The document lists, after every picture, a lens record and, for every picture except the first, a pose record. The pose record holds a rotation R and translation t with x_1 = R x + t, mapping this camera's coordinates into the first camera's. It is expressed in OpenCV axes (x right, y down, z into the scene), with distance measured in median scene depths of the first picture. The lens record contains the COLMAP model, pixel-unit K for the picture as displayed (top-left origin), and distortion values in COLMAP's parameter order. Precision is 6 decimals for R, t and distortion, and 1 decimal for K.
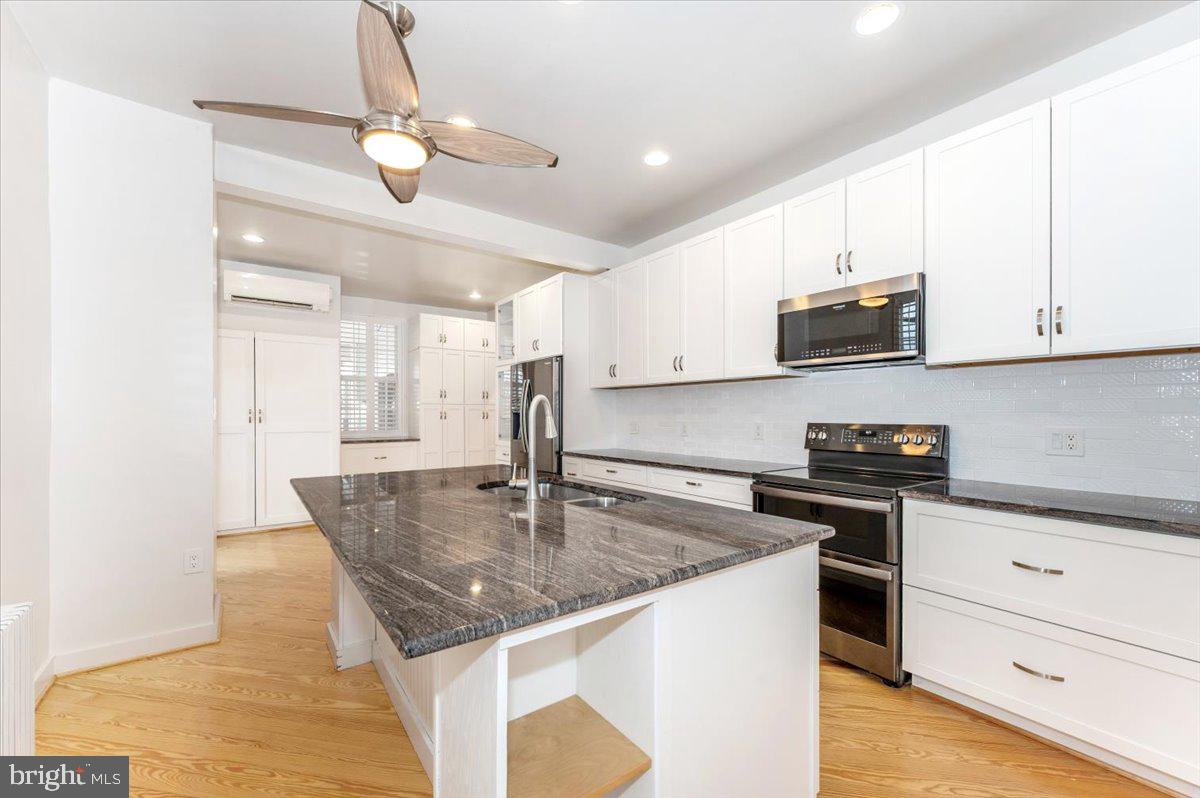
lens RADIAL K [[480.6, 0, 597.1], [0, 480.6, 409.7], [0, 0, 1]] dist [-0.001974, -0.000202]
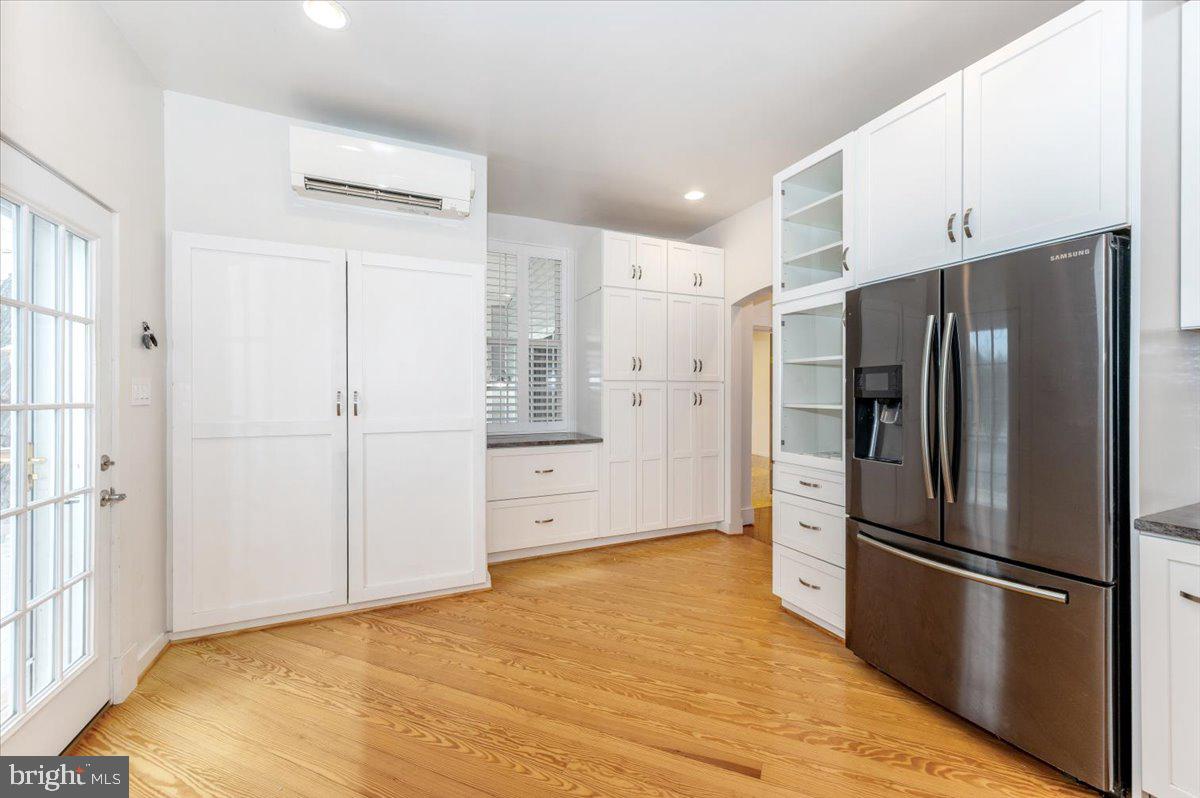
lens RADIAL K [[480.6, 0, 602.3], [0, 480.6, 390.0], [0, 0, 1]] dist [-0.001974, -0.000202]
pose [[0.977819, -0.000274, -0.209451, -0.242439], [0.000943, 0.999995, 0.003093, -0.002133], [0.209449, -0.003222, 0.977814, 0.406907]]
